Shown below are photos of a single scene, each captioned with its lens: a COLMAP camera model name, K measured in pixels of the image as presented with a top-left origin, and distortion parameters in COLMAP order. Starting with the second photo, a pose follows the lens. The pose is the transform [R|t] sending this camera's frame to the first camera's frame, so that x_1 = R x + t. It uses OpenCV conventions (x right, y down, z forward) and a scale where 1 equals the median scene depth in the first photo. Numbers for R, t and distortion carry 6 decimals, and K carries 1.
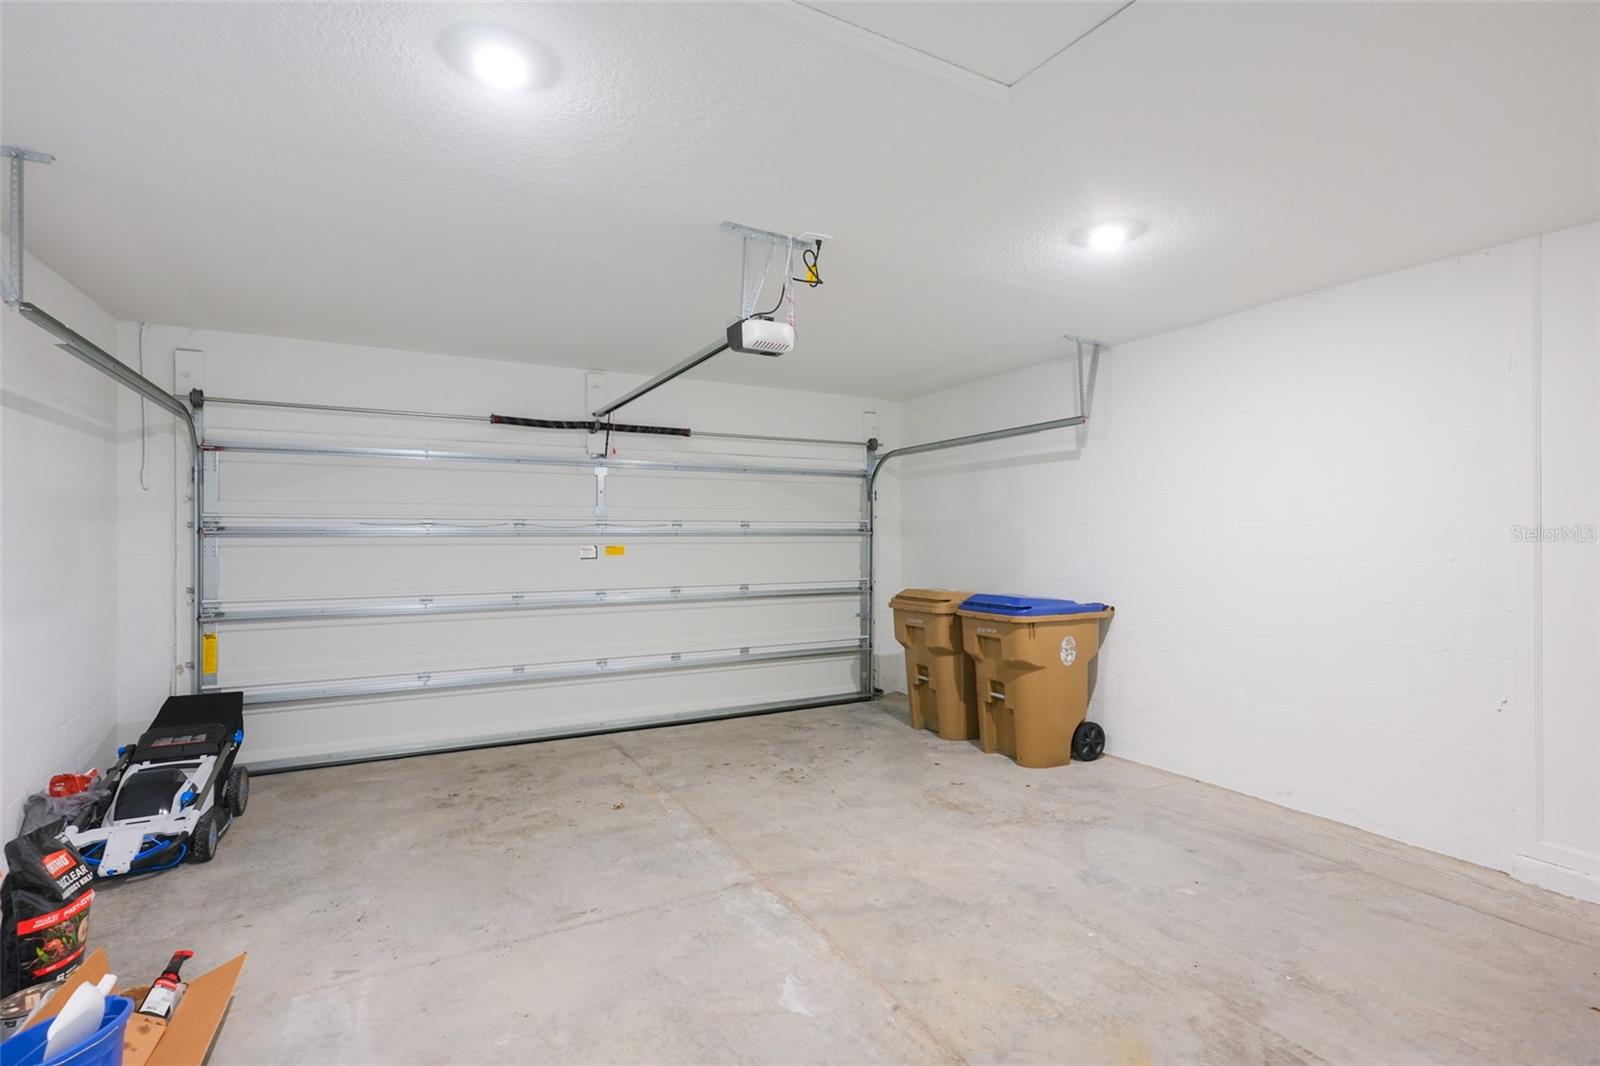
lens RADIAL K [[758.8, 0, 800.2], [0, 758.8, 534.3], [0, 0, 1]] dist [0.000752, 0.005595]
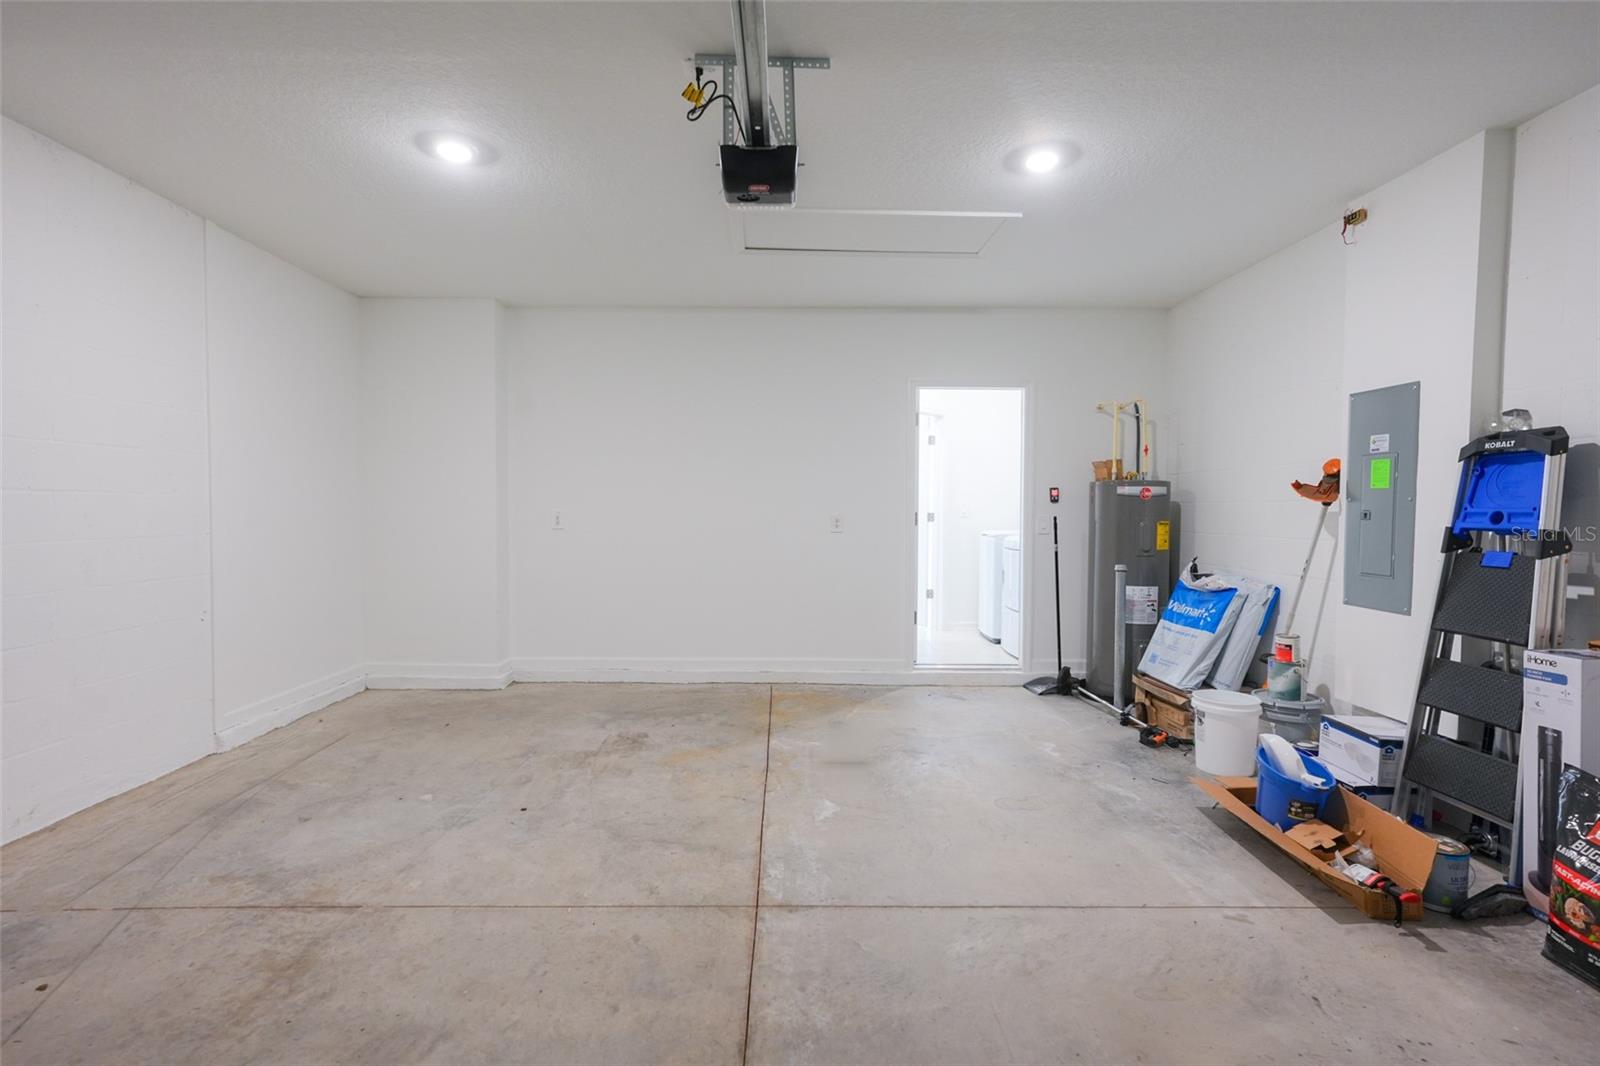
lens RADIAL K [[758.8, 0, 799.7], [0, 758.8, 532.5], [0, 0, 1]] dist [0.000752, 0.005595]
pose [[-0.888806, -0.020084, 0.457844, -0.408805], [-0.005461, 0.999432, 0.033240, 0.053444], [-0.458252, 0.027044, -0.888411, 1.576155]]
